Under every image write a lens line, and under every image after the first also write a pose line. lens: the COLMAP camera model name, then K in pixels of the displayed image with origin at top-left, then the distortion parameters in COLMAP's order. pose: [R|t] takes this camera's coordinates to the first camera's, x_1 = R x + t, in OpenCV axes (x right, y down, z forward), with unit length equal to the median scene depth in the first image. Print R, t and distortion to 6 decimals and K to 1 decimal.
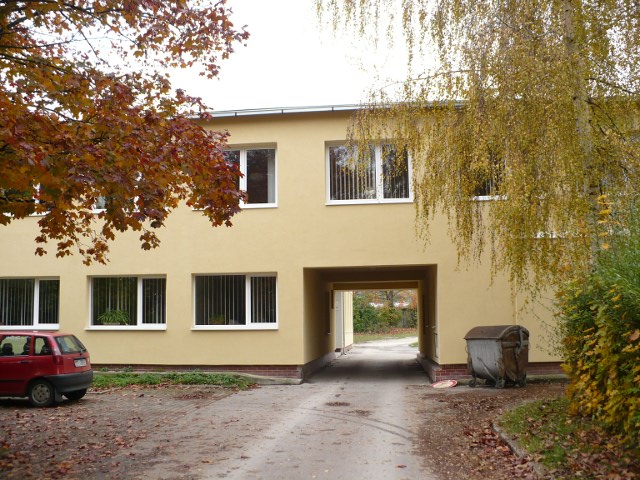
lens RADIAL K [[742.0, 0, 319.8], [0, 742.0, 240.6], [0, 0, 1]] dist [-0.141878, 0.000000]
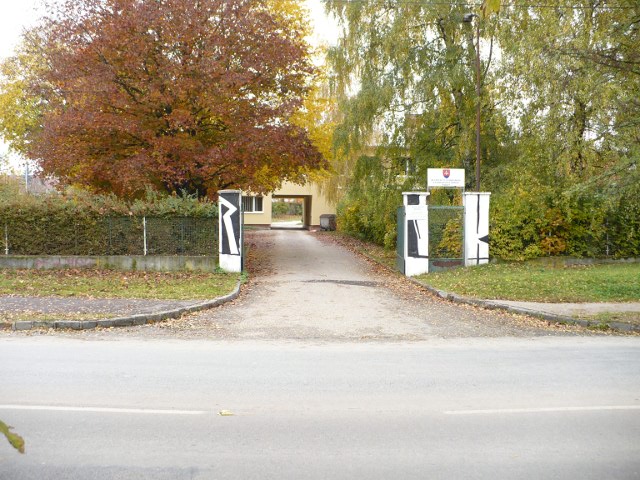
lens RADIAL K [[742.0, 0, 320.2], [0, 742.0, 239.4], [0, 0, 1]] dist [-0.141878, 0.000000]
pose [[0.985594, 0.018716, 0.168092, -0.353280], [-0.043396, 0.988570, 0.144379, -0.247429], [-0.163468, -0.149594, 0.975141, -2.226295]]
